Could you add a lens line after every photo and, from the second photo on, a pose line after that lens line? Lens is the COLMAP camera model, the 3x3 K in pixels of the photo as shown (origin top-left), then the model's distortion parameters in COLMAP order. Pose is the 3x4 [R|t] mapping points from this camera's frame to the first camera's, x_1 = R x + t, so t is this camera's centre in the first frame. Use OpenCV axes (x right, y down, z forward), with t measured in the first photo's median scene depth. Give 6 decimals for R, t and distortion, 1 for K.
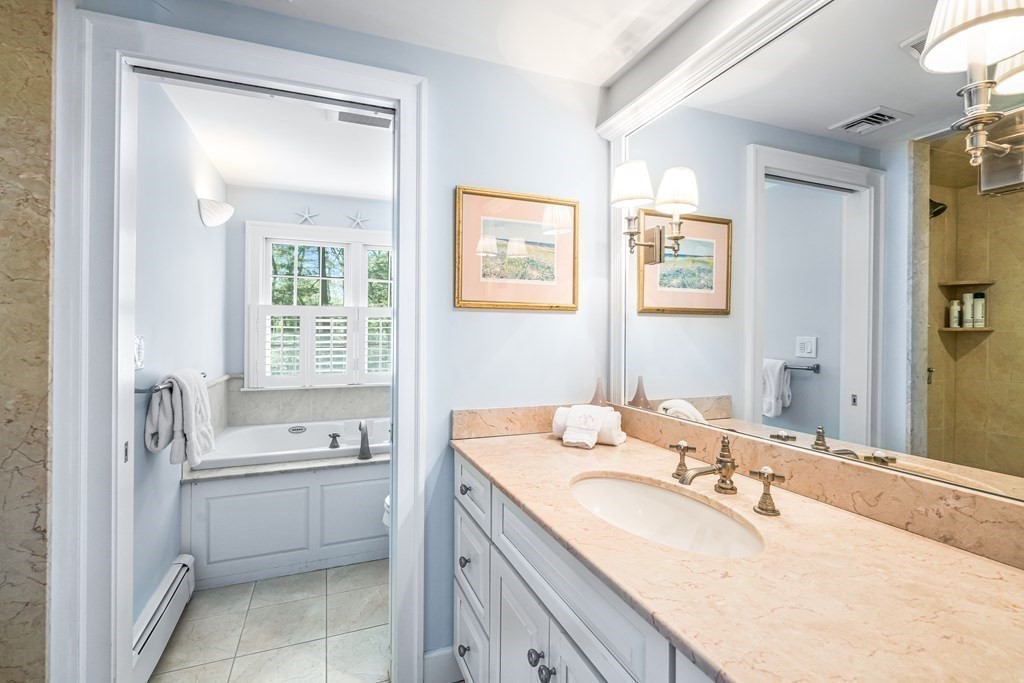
lens RADIAL K [[468.0, 0, 507.7], [0, 468.0, 341.7], [0, 0, 1]] dist [-0.000453, 0.000182]
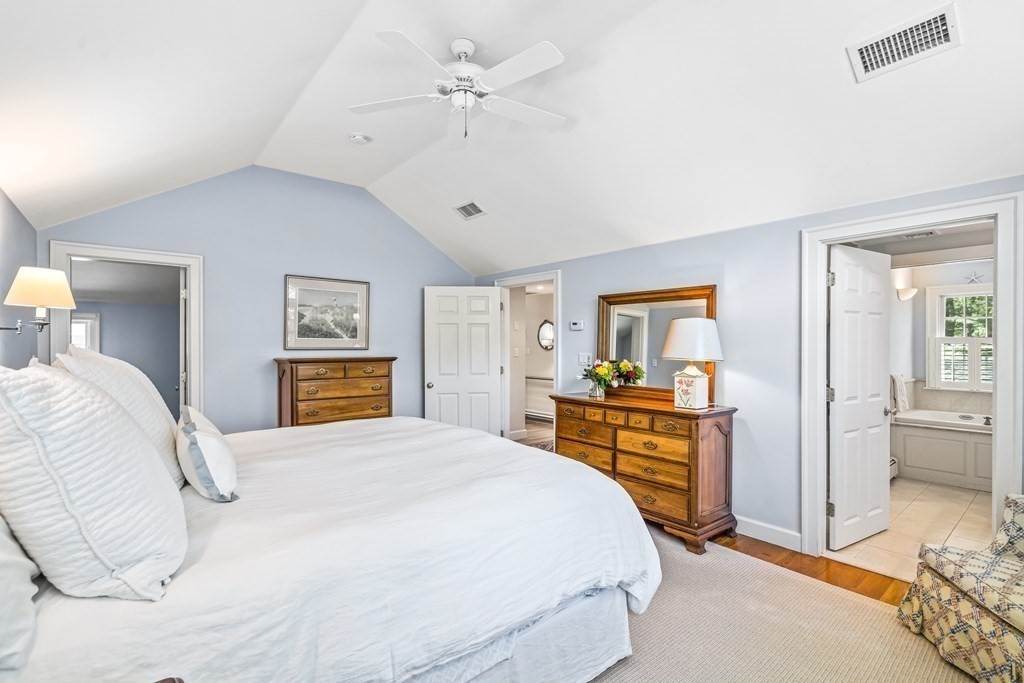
lens RADIAL K [[468.0, 0, 506.4], [0, 468.0, 344.9], [0, 0, 1]] dist [-0.000453, 0.000182]
pose [[0.310087, -0.010247, -0.950653, 0.618542], [-0.000146, 0.999941, -0.010826, -0.036480], [0.950708, 0.003495, 0.310068, -1.037204]]
